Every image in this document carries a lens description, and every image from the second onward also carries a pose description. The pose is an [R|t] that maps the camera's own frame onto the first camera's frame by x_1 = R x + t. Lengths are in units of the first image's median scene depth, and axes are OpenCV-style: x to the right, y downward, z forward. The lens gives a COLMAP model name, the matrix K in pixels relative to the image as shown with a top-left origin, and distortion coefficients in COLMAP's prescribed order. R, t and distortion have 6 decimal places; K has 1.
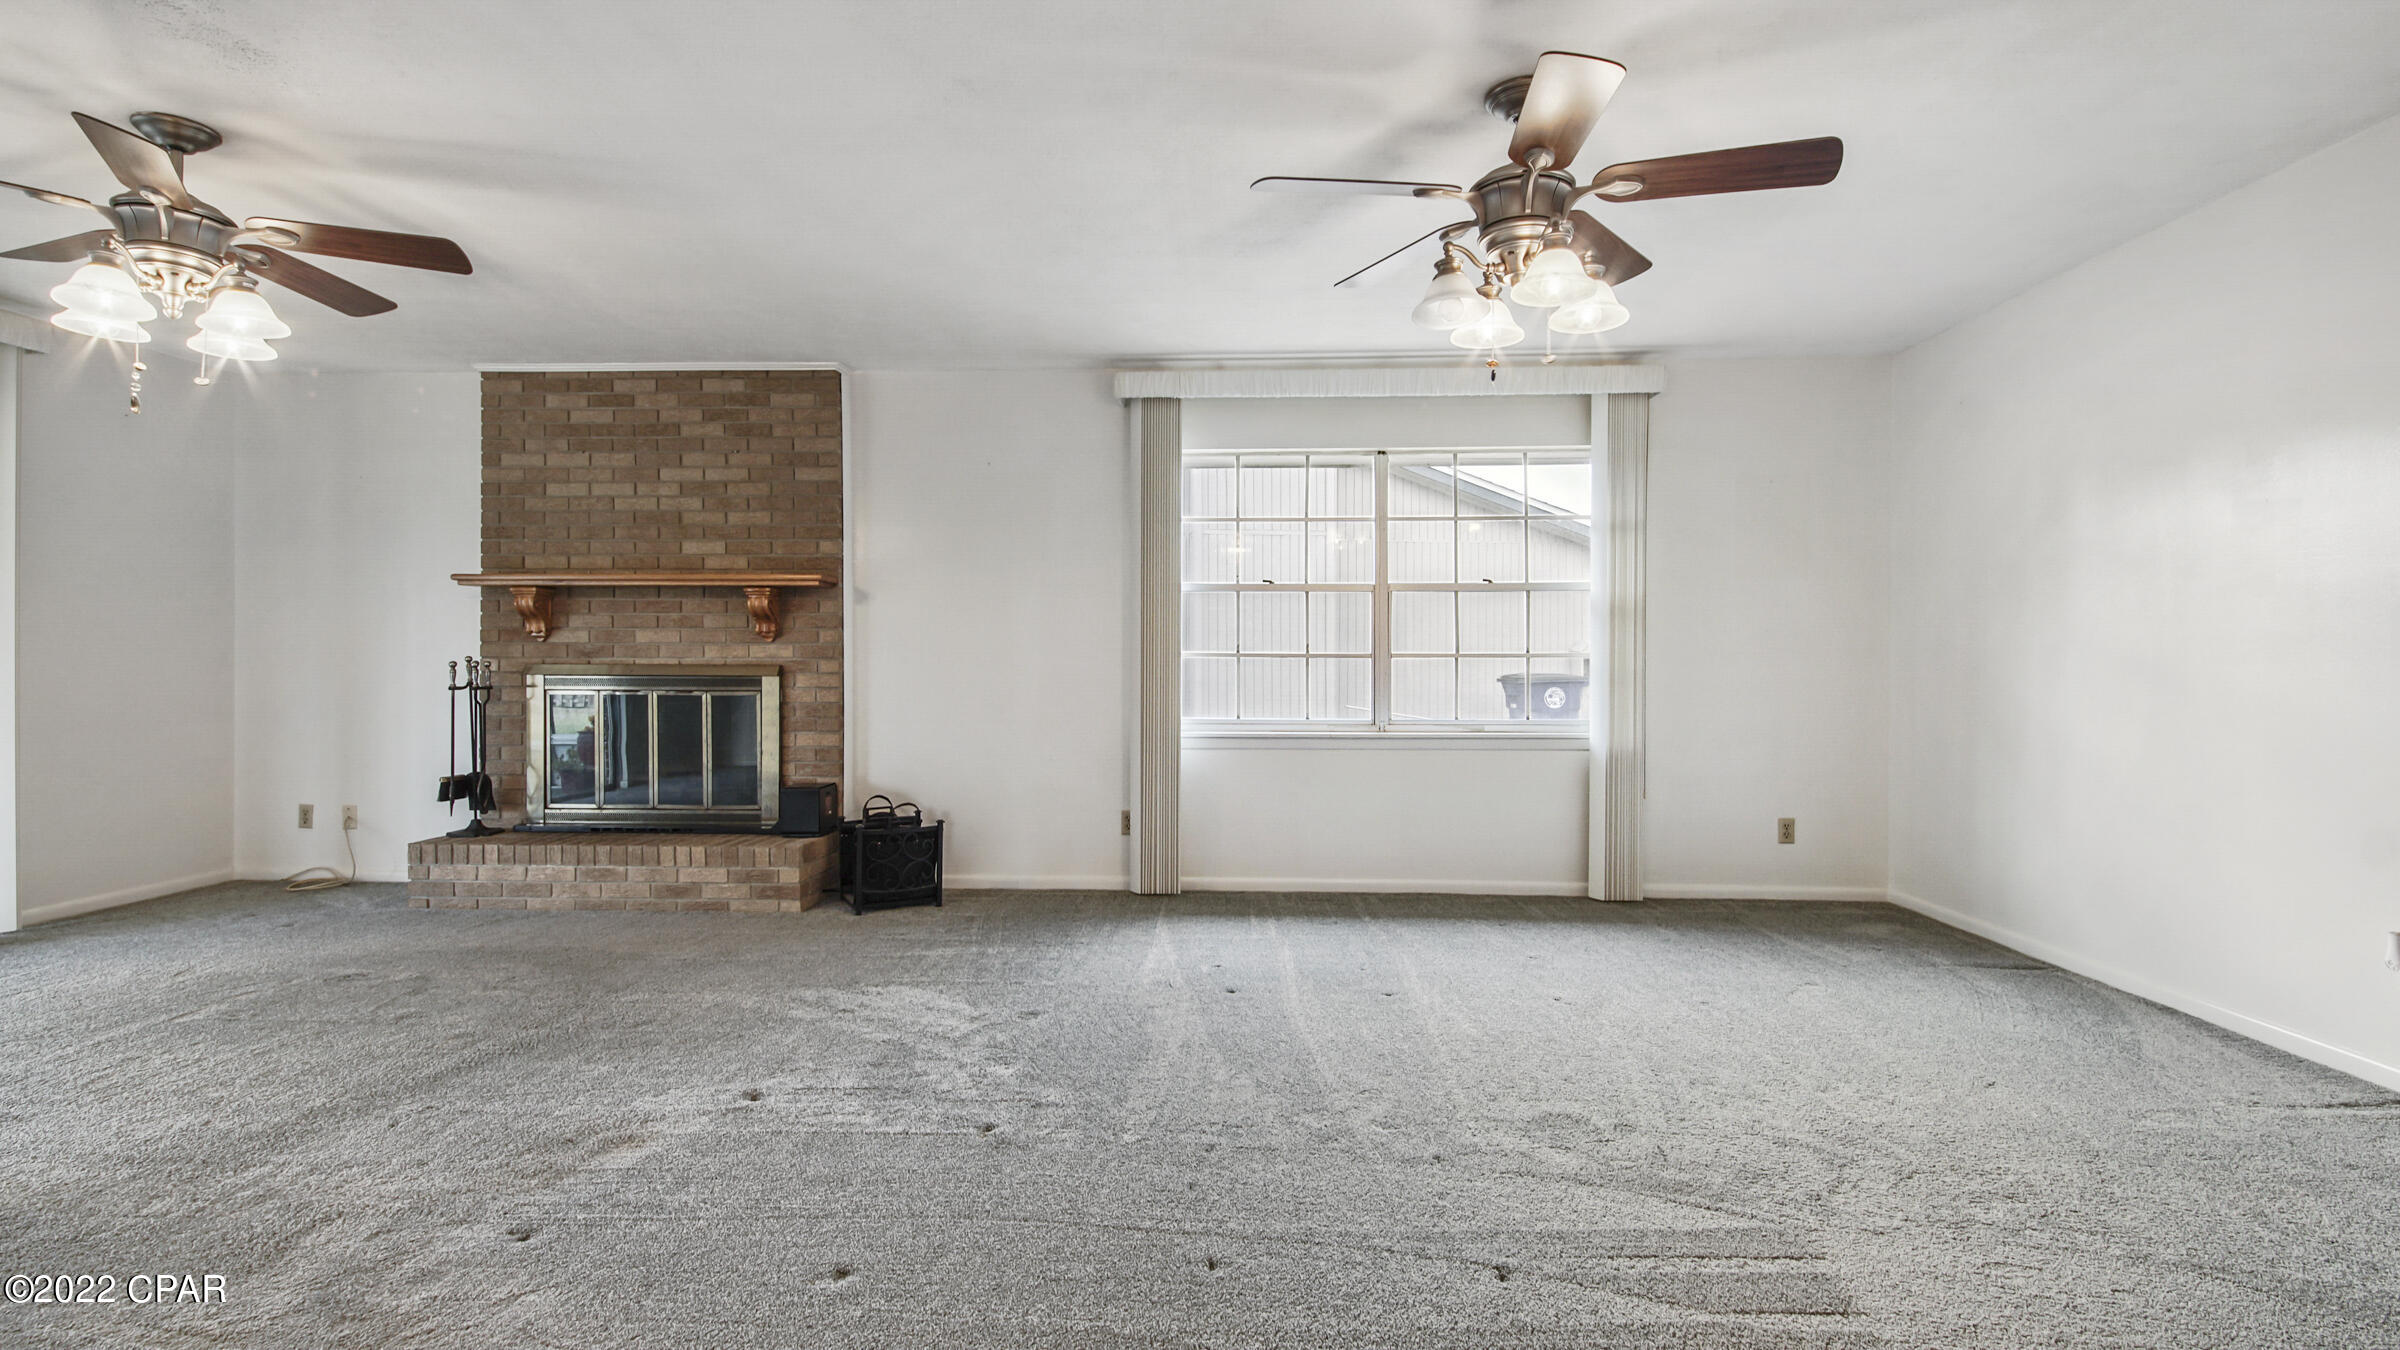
lens RADIAL K [[1039.6, 0, 1200.0], [0, 1039.6, 675.0], [0, 0, 1]] dist [0.031424, -0.023228]
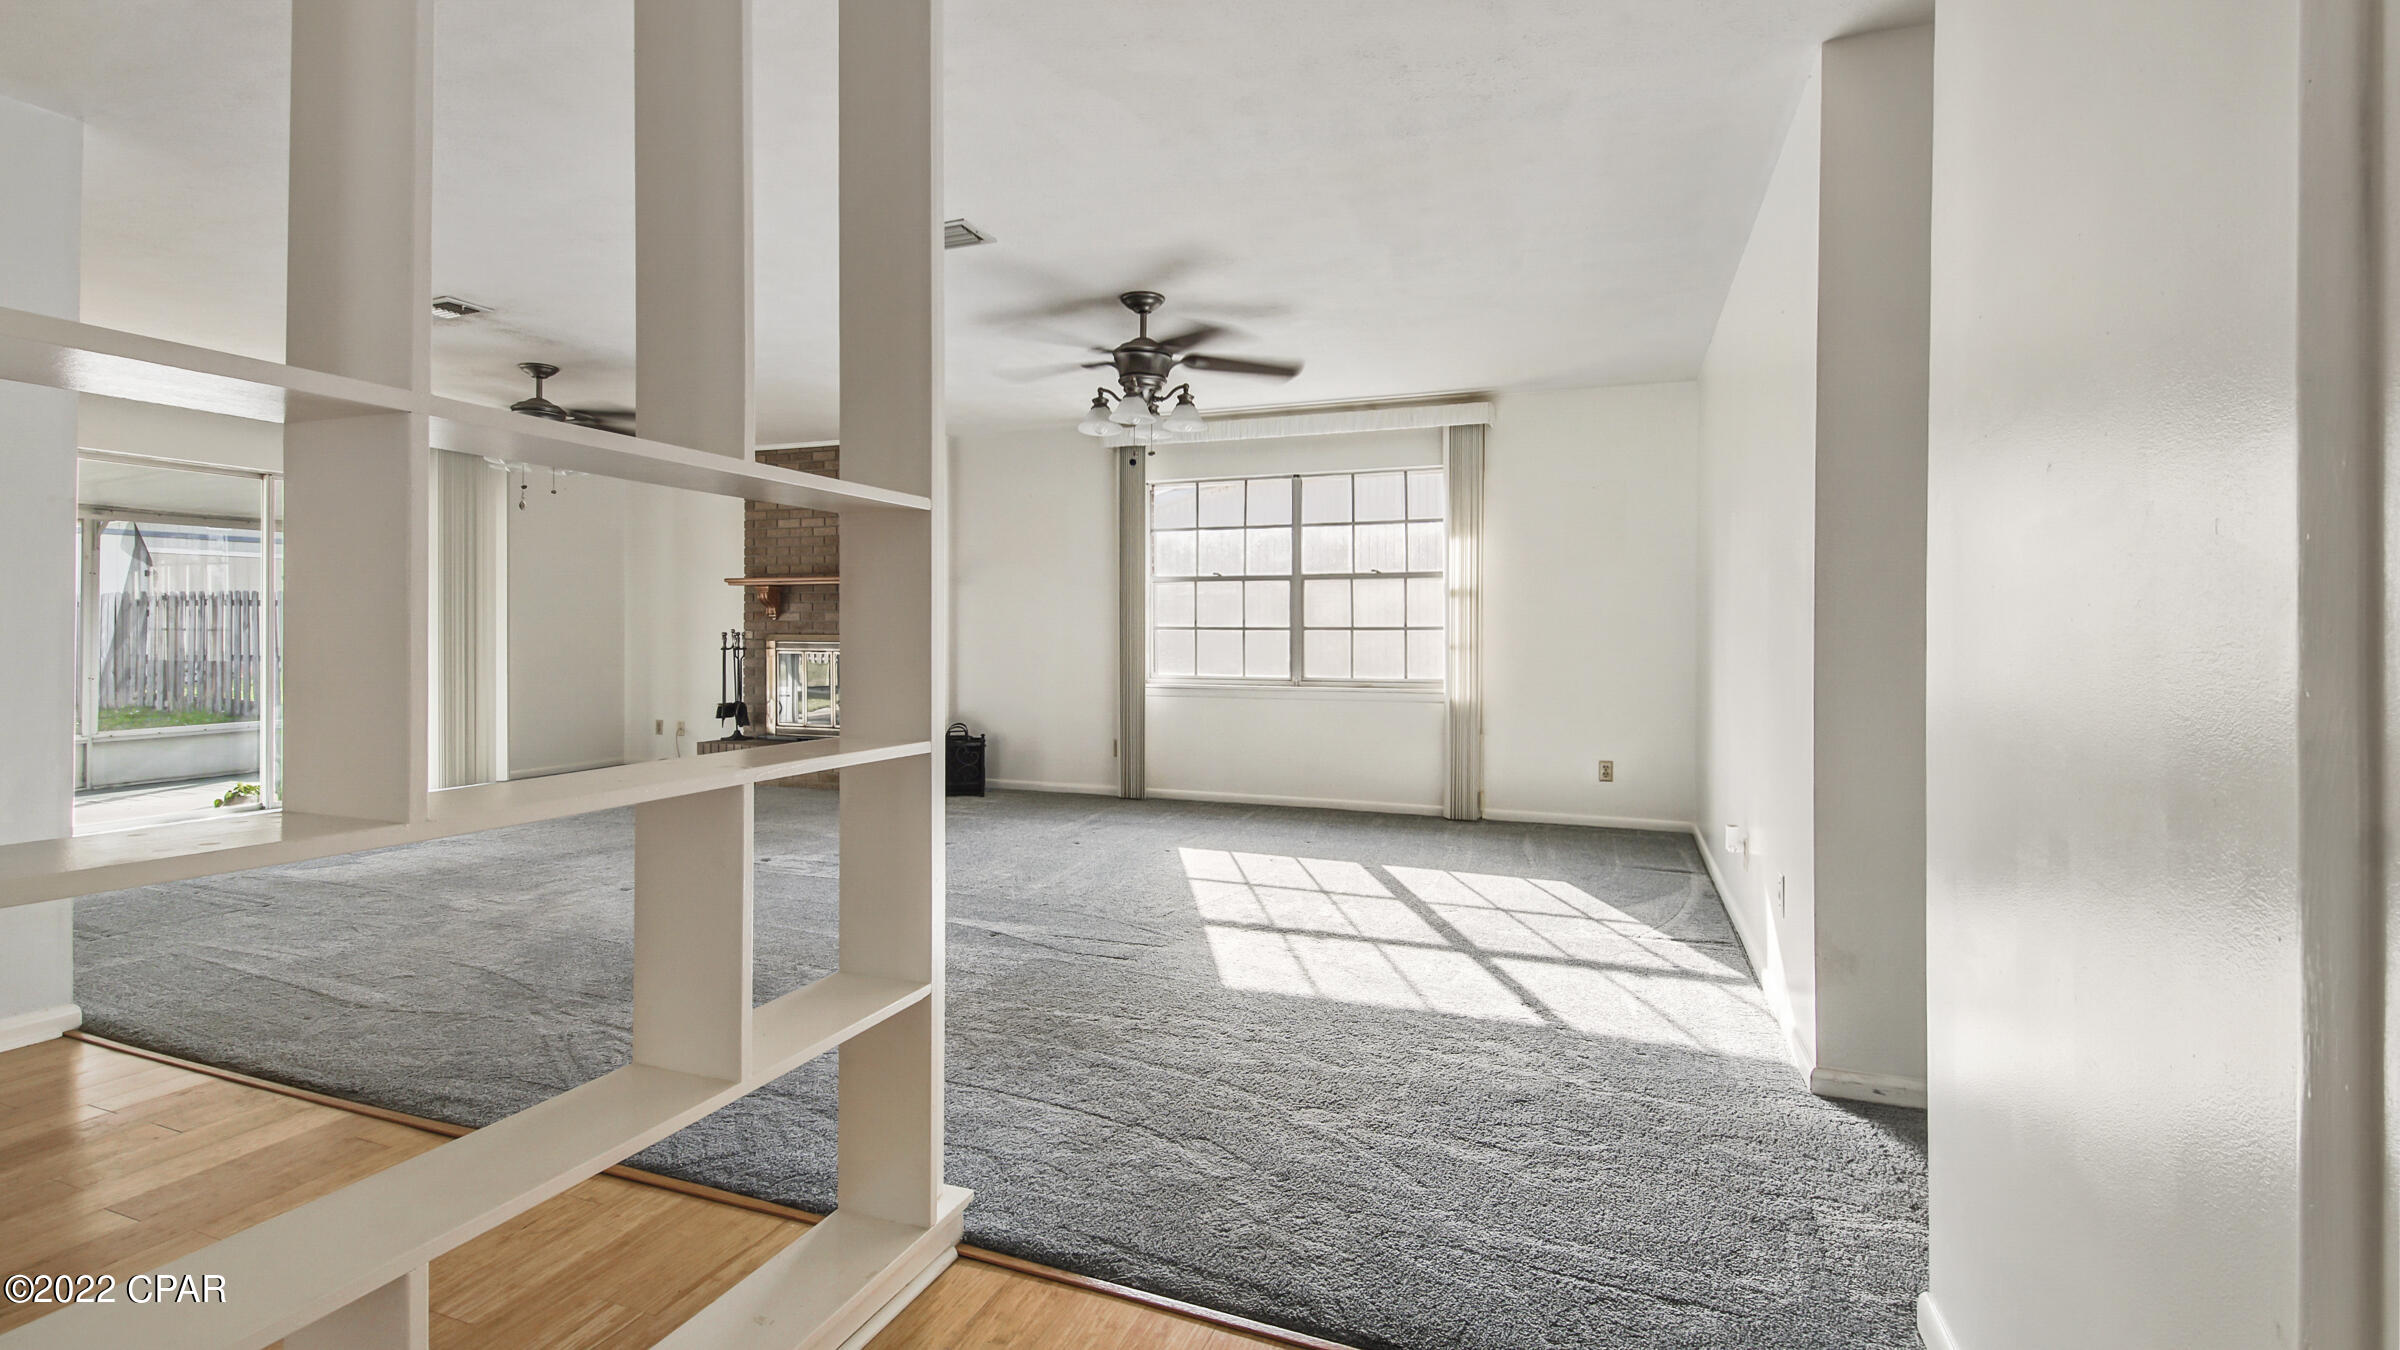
lens RADIAL K [[1039.6, 0, 1200.0], [0, 1039.6, 675.0], [0, 0, 1]] dist [0.031424, -0.023228]
pose [[0.948781, 0.012401, -0.315692, 0.479597], [-0.006813, 0.999800, 0.018798, 0.016661], [0.315862, -0.015685, 0.948675, -0.292602]]
